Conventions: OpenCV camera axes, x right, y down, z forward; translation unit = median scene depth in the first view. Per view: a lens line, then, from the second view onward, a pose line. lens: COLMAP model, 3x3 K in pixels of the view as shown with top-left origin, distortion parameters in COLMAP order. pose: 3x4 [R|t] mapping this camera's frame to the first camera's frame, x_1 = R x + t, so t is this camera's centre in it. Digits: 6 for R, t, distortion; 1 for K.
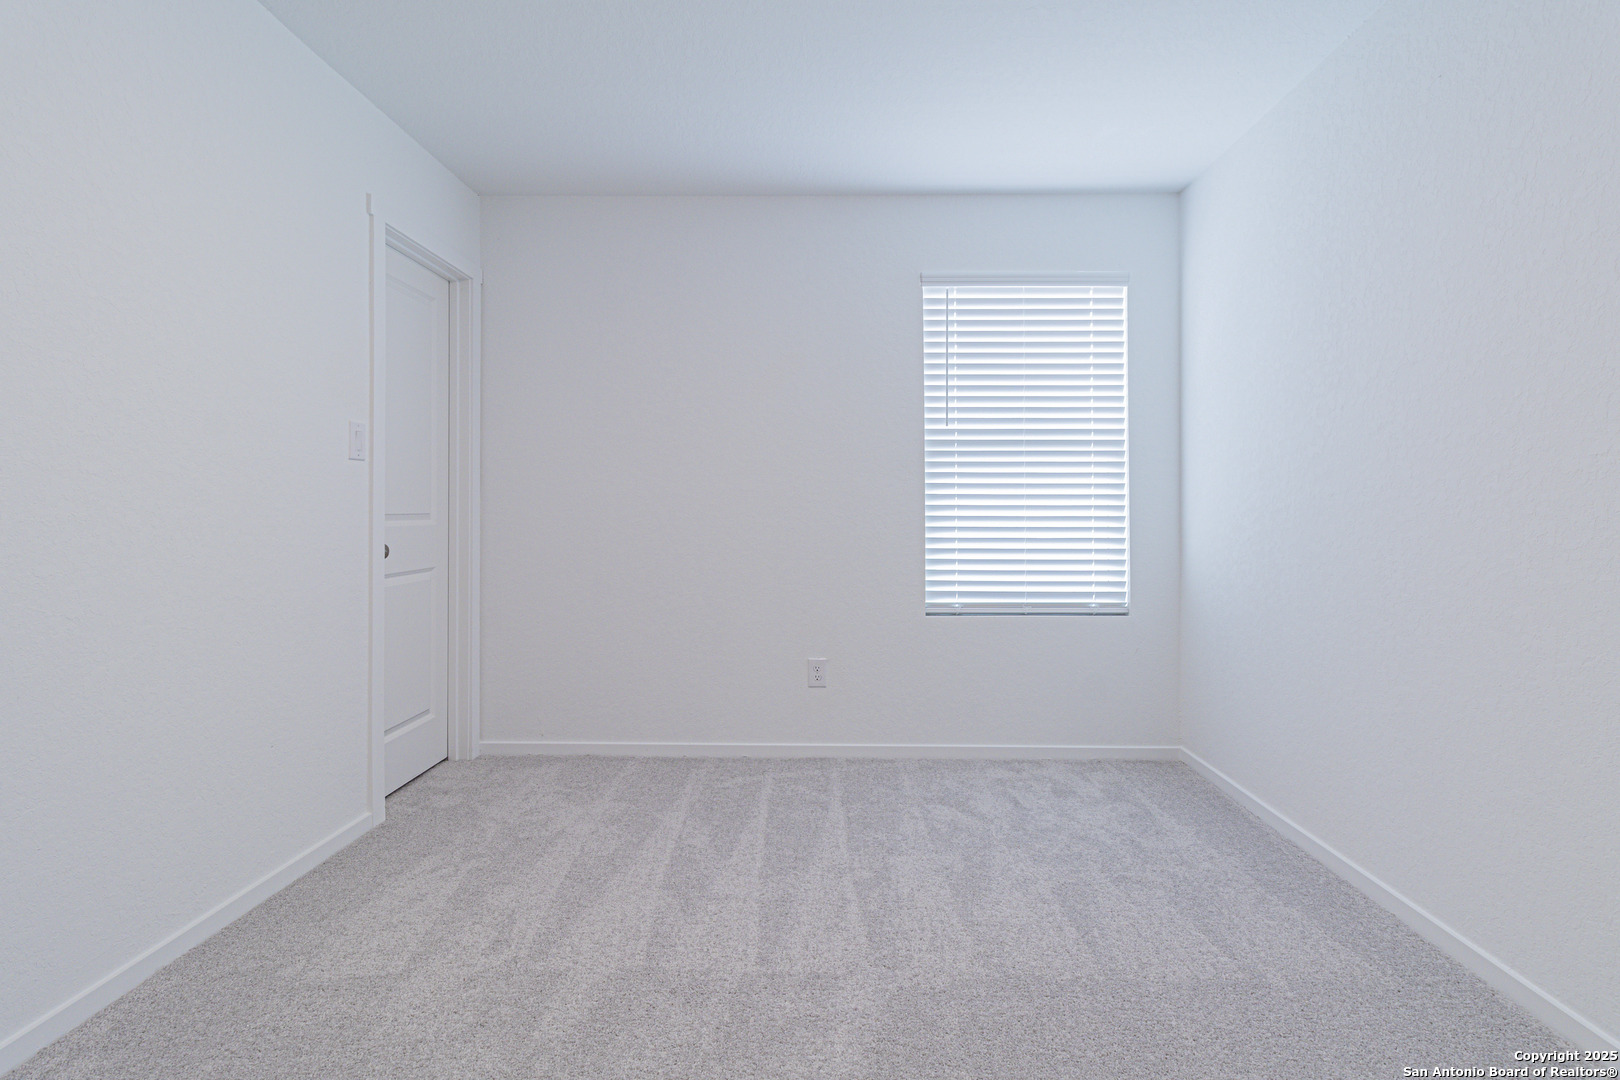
lens RADIAL K [[748.9, 0, 810.8], [0, 748.9, 505.9], [0, 0, 1]] dist [0.002776, 0.000796]
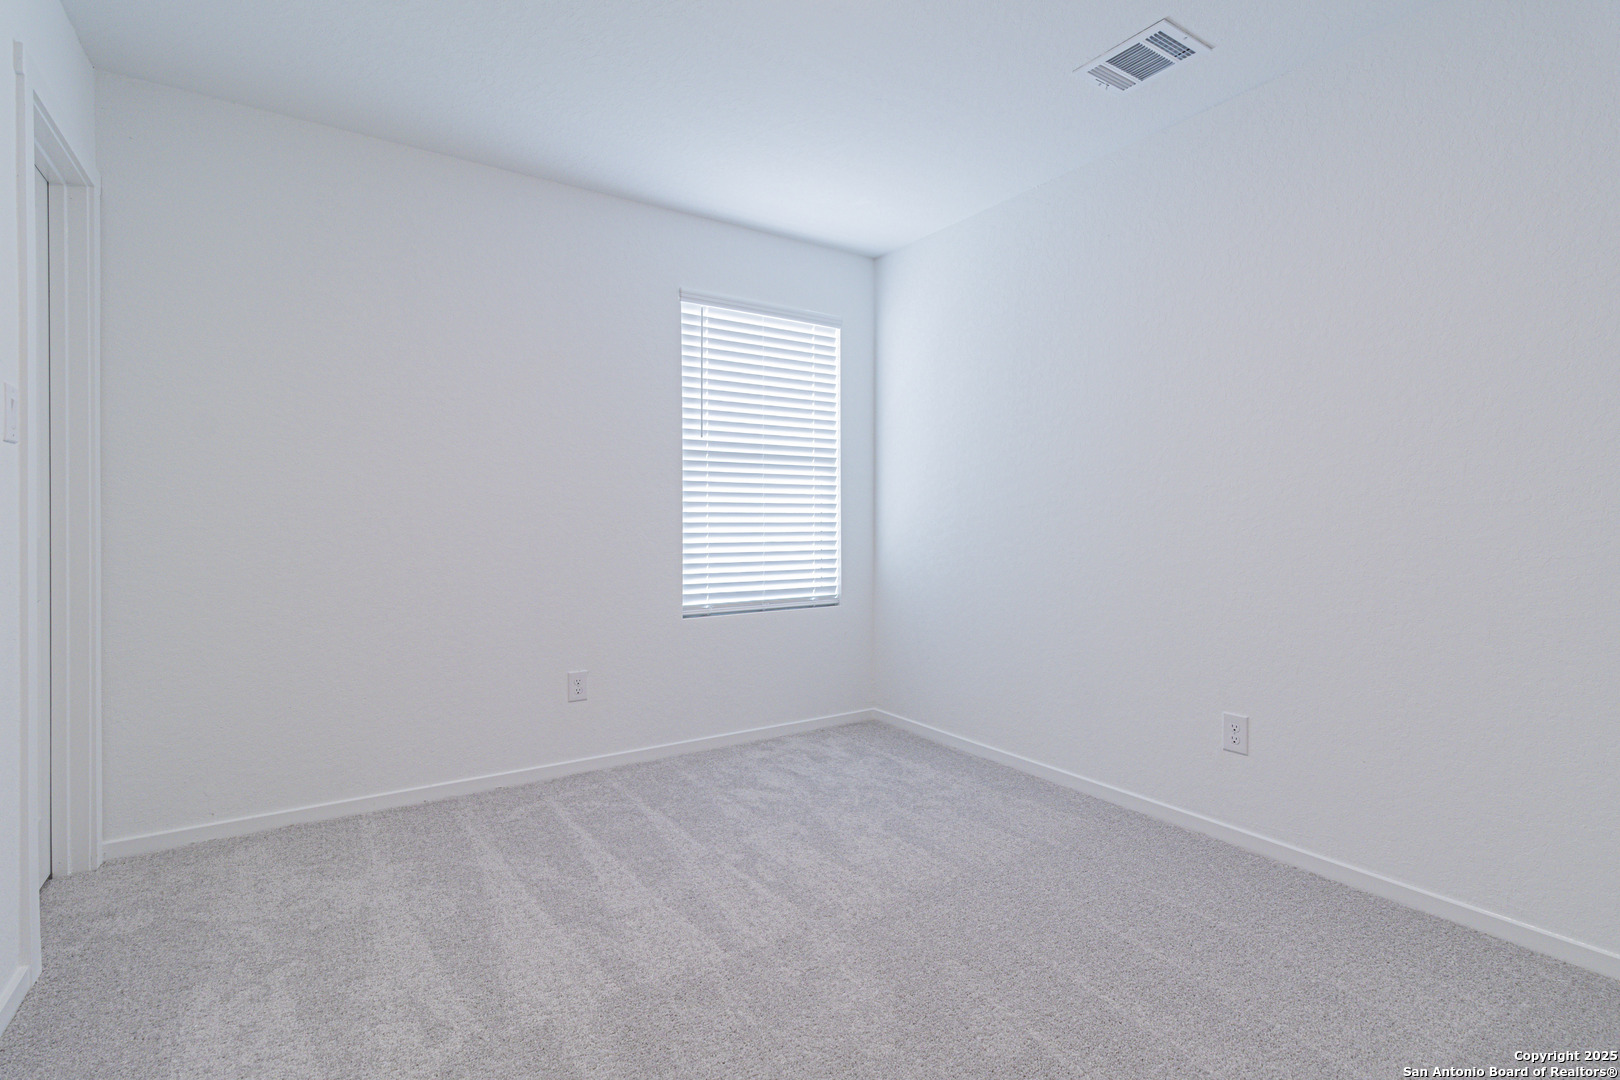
lens RADIAL K [[754.8, 0, 806.3], [0, 754.8, 521.2], [0, 0, 1]] dist [-0.000947, 0.000123]
pose [[0.826017, -0.002830, 0.563638, -0.332833], [-0.005121, 0.999908, 0.012526, -0.002728], [-0.563621, -0.013233, 0.825927, 0.041267]]
